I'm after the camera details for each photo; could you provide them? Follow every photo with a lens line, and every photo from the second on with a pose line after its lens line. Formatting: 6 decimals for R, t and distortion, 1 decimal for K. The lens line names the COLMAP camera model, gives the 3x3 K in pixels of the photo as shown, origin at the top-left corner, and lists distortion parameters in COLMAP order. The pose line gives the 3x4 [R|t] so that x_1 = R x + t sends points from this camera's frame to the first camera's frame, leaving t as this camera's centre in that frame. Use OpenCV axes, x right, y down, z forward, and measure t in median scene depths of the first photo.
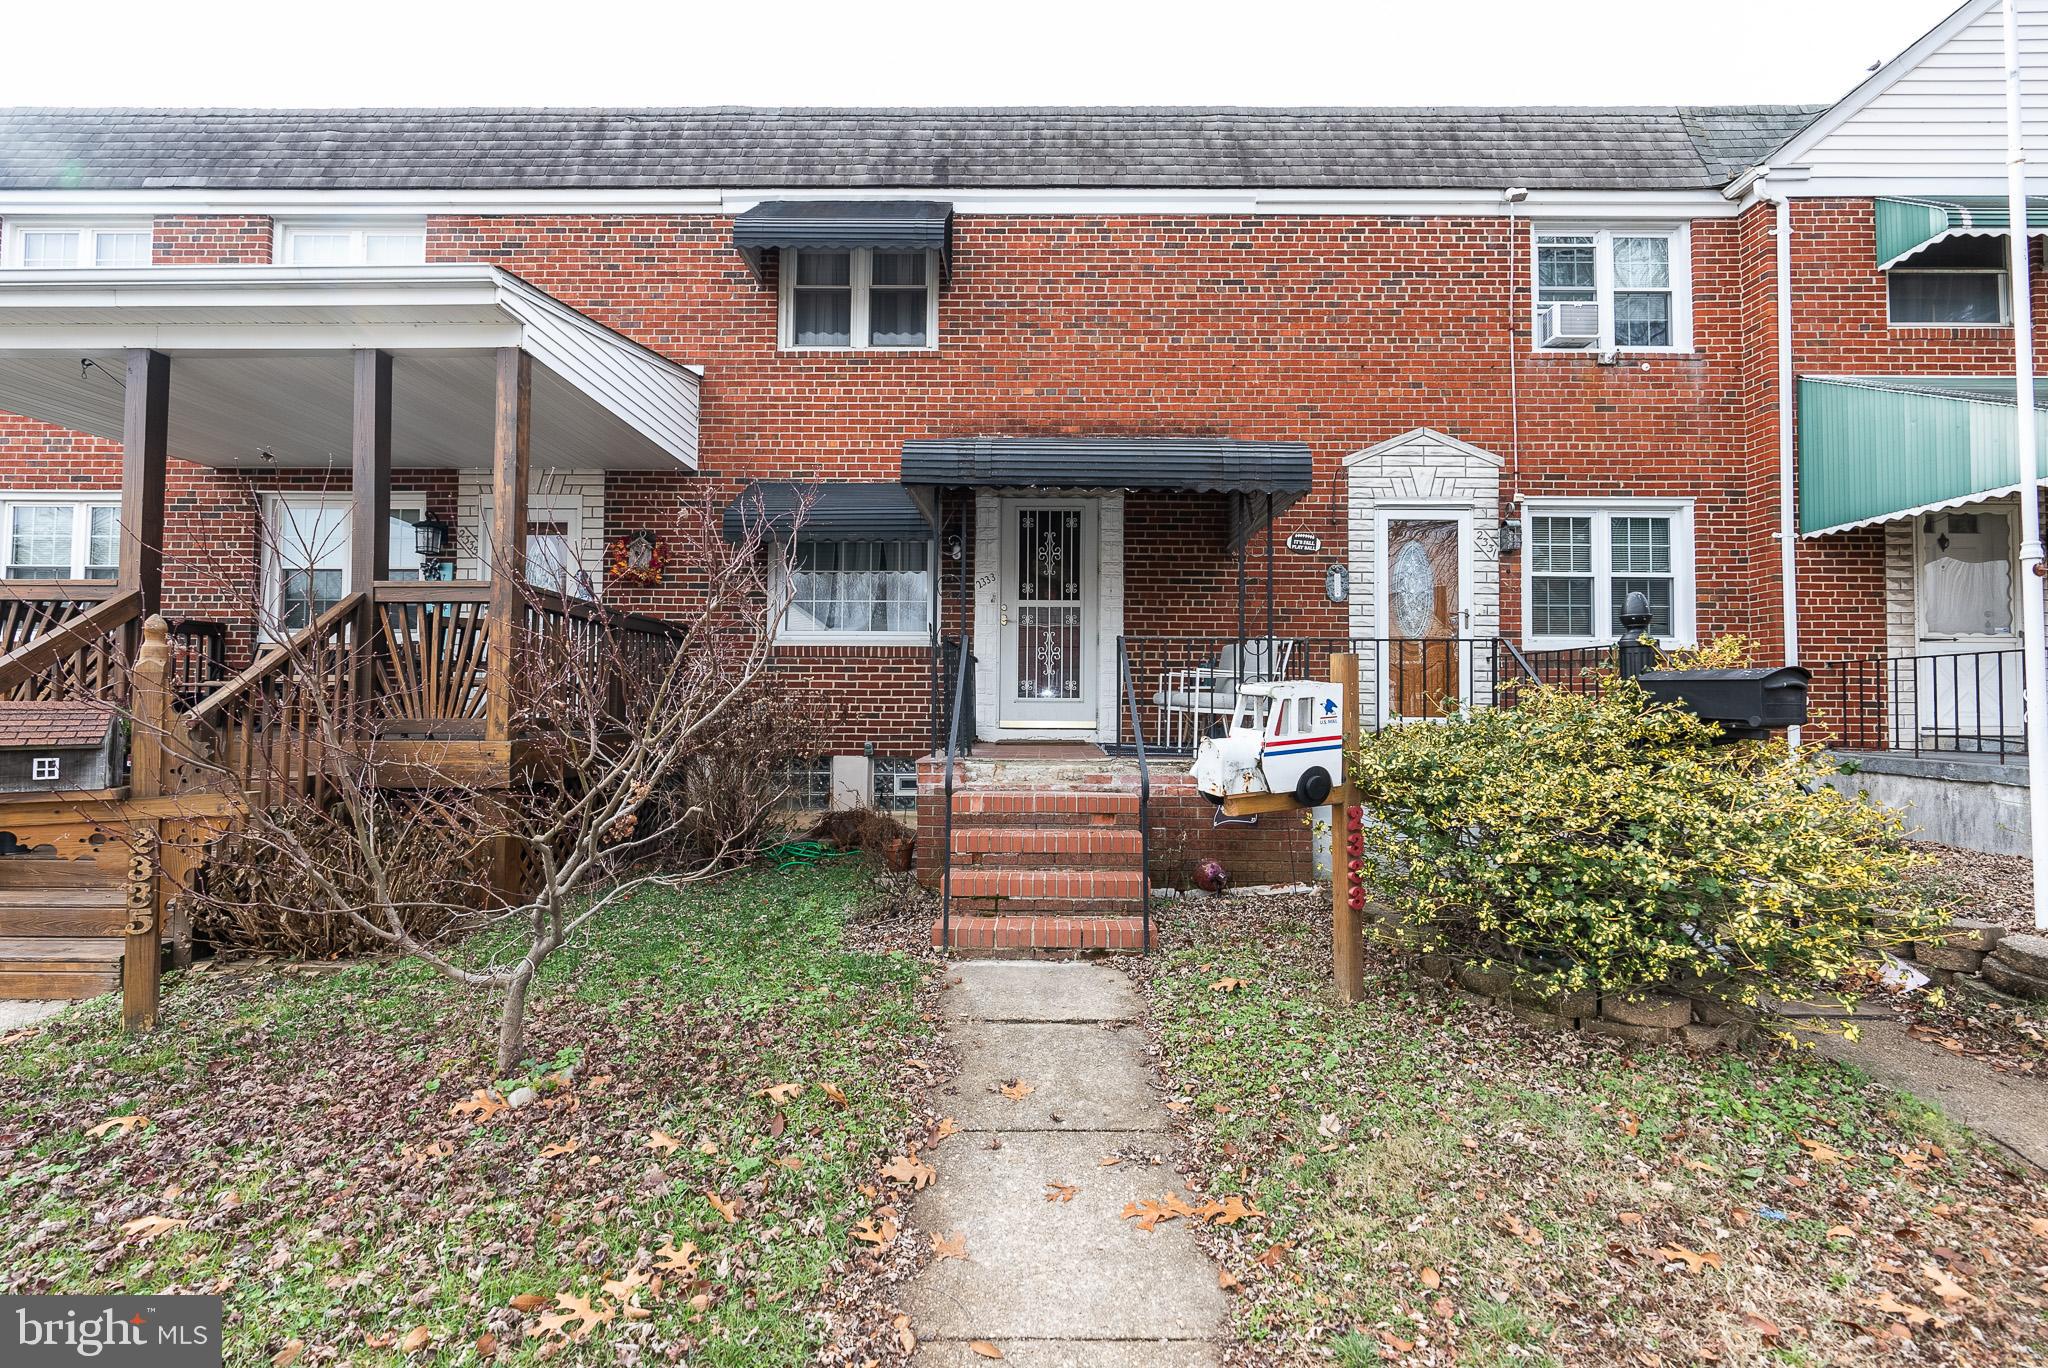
lens RADIAL K [[922.7, 0, 1031.7], [0, 922.7, 678.7], [0, 0, 1]] dist [-0.010771, 0.004792]
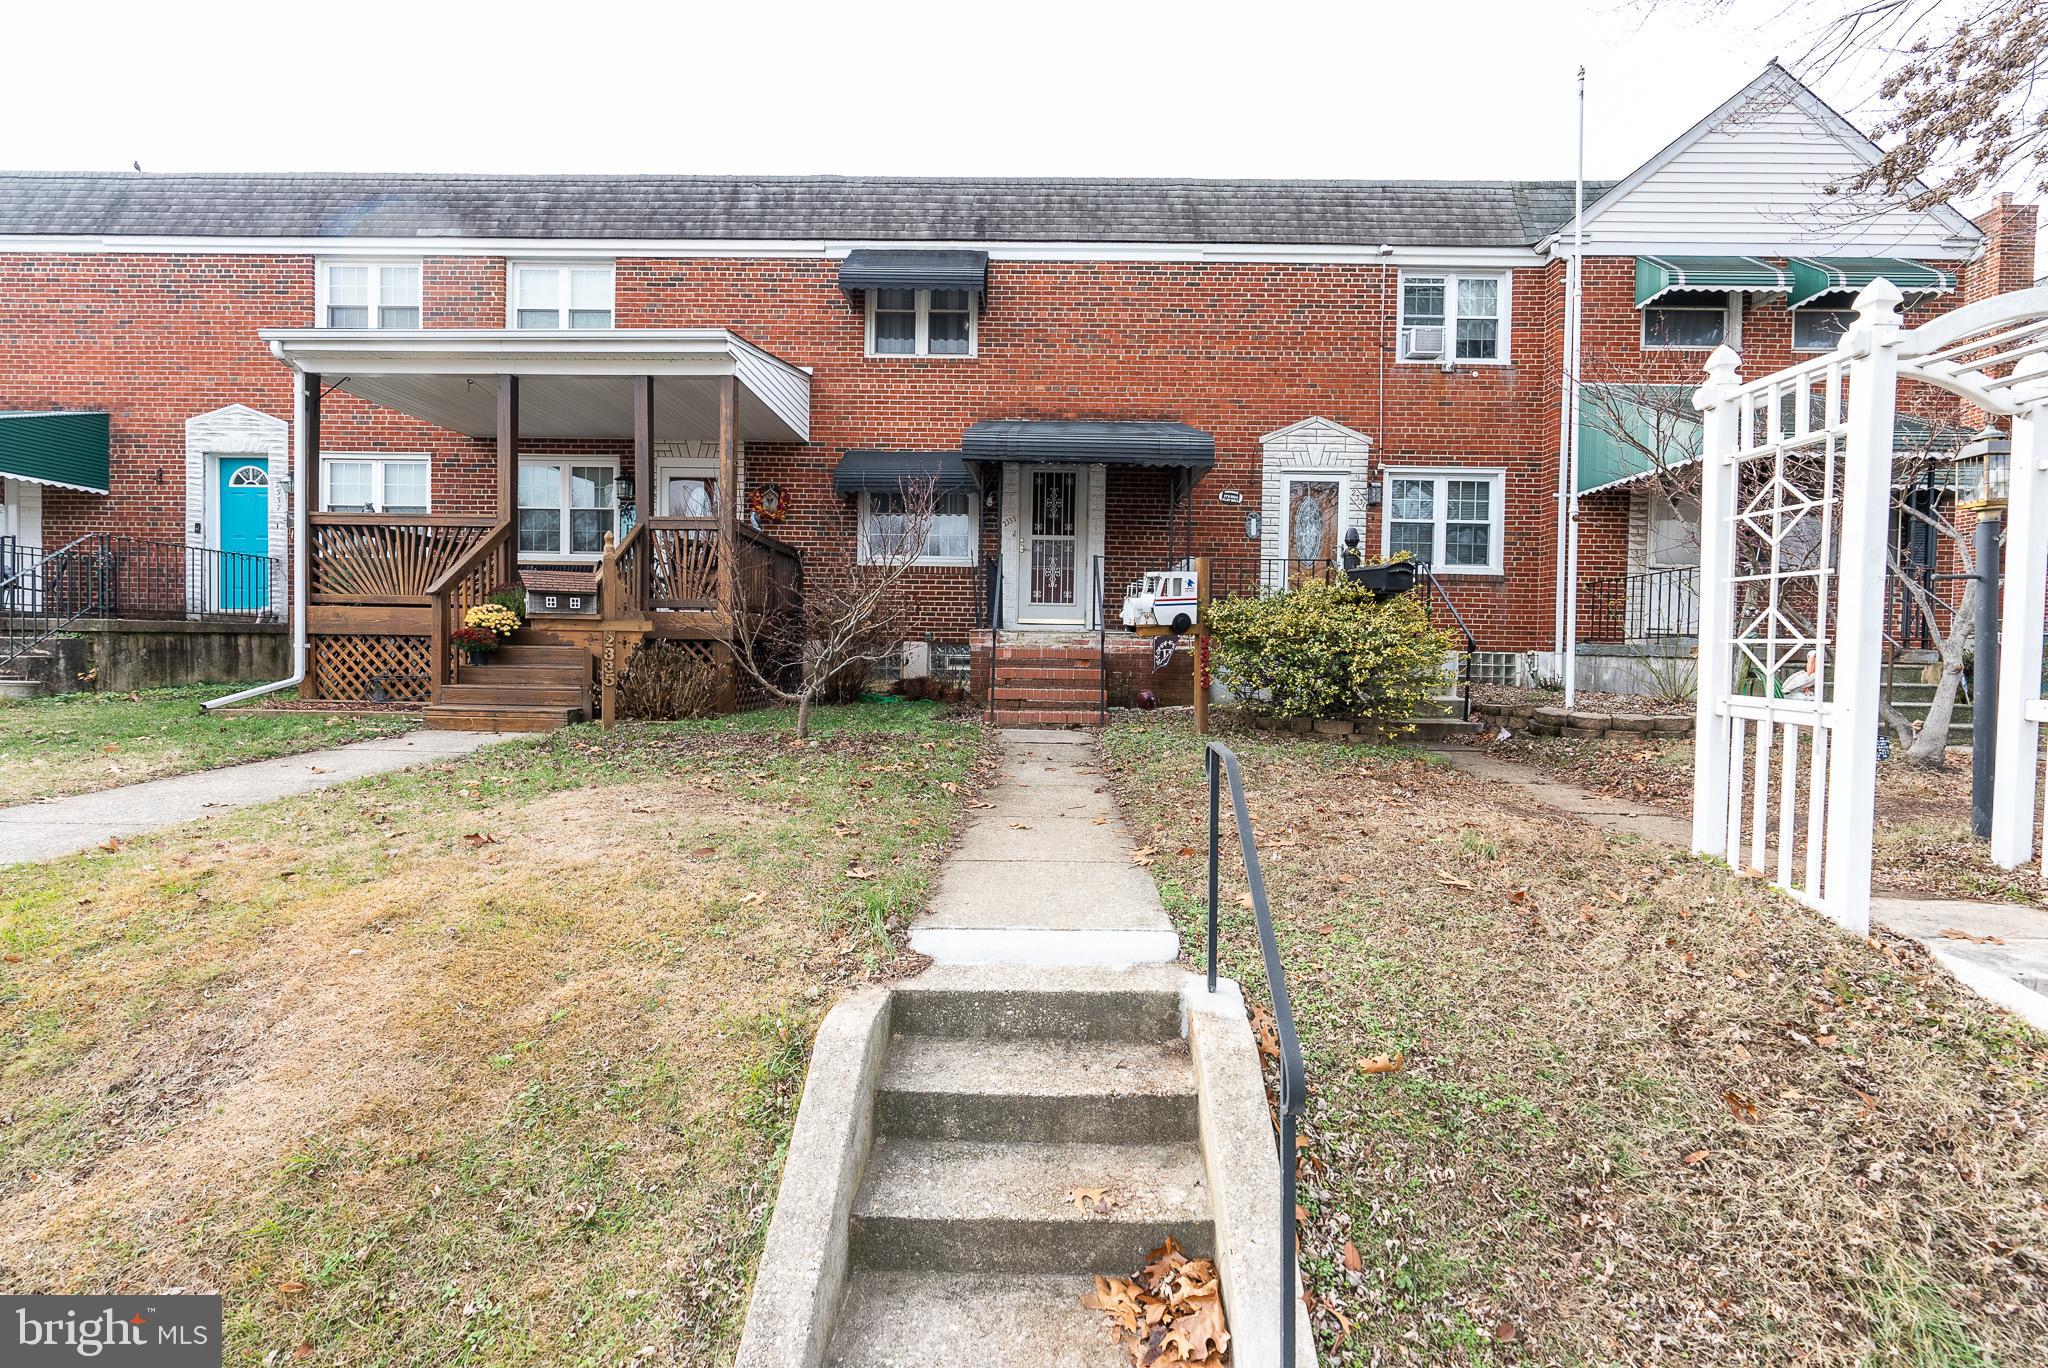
lens RADIAL K [[922.7, 0, 1030.9], [0, 922.7, 679.8], [0, 0, 1]] dist [-0.010771, 0.004792]
pose [[0.999902, 0.011046, -0.008565, -0.001018], [-0.010530, 0.998251, 0.058168, 0.056767], [0.009192, -0.058072, 0.998270, -0.452593]]
